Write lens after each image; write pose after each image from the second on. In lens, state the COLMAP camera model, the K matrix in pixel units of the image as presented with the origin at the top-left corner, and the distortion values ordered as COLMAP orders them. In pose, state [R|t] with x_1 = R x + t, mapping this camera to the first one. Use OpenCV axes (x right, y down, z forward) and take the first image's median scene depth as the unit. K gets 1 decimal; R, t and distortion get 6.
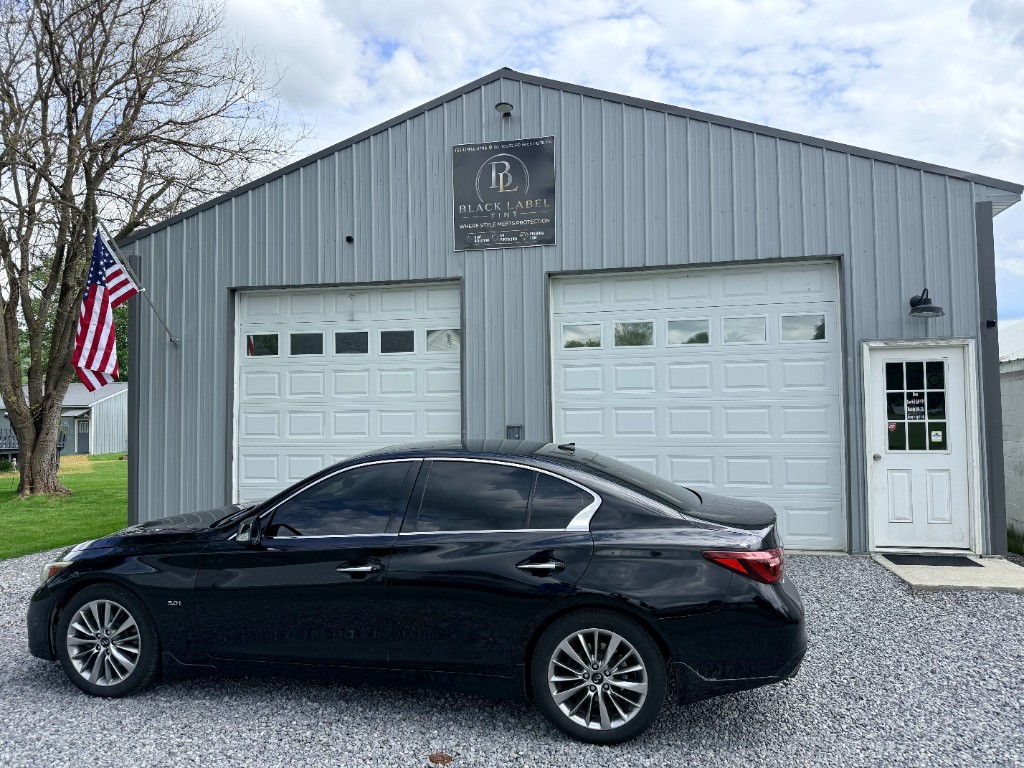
lens RADIAL K [[830.5, 0, 512.0], [0, 830.5, 384.0], [0, 0, 1]] dist [0.305355, -0.606989]
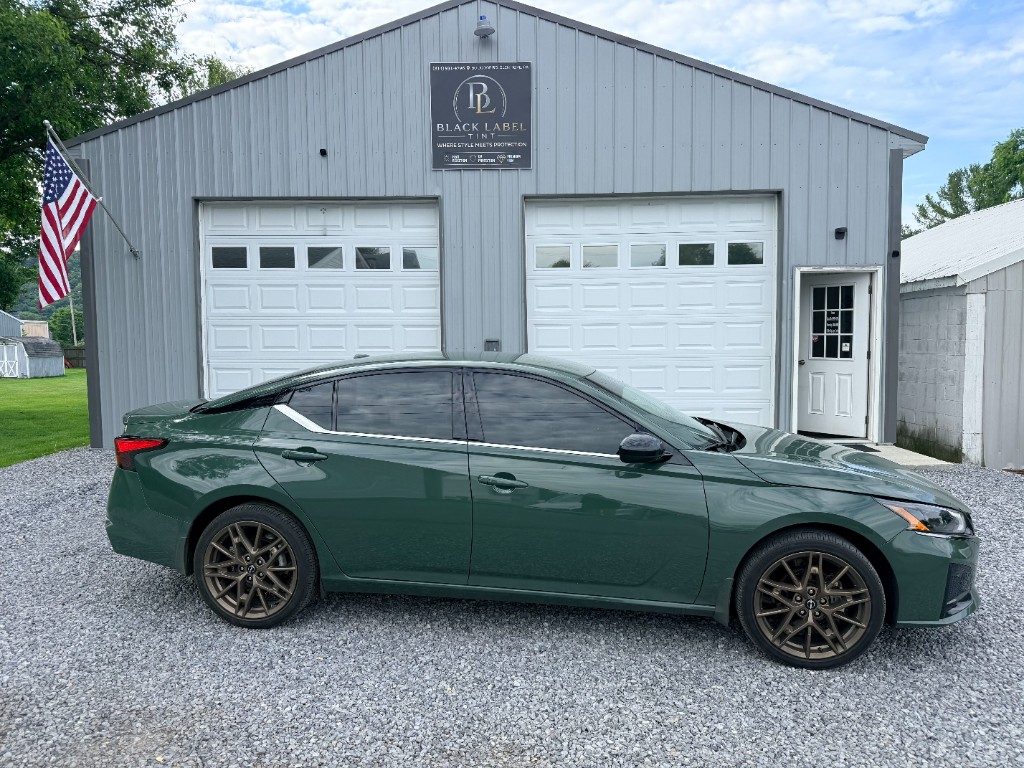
lens RADIAL K [[735.2, 0, 512.0], [0, 735.2, 384.0], [0, 0, 1]] dist [0.178917, -0.306032]
pose [[0.975811, -0.013043, 0.218224, -0.178183], [-0.010975, 0.994037, 0.108488, 0.002493], [-0.218338, -0.108259, 0.969850, 0.063514]]
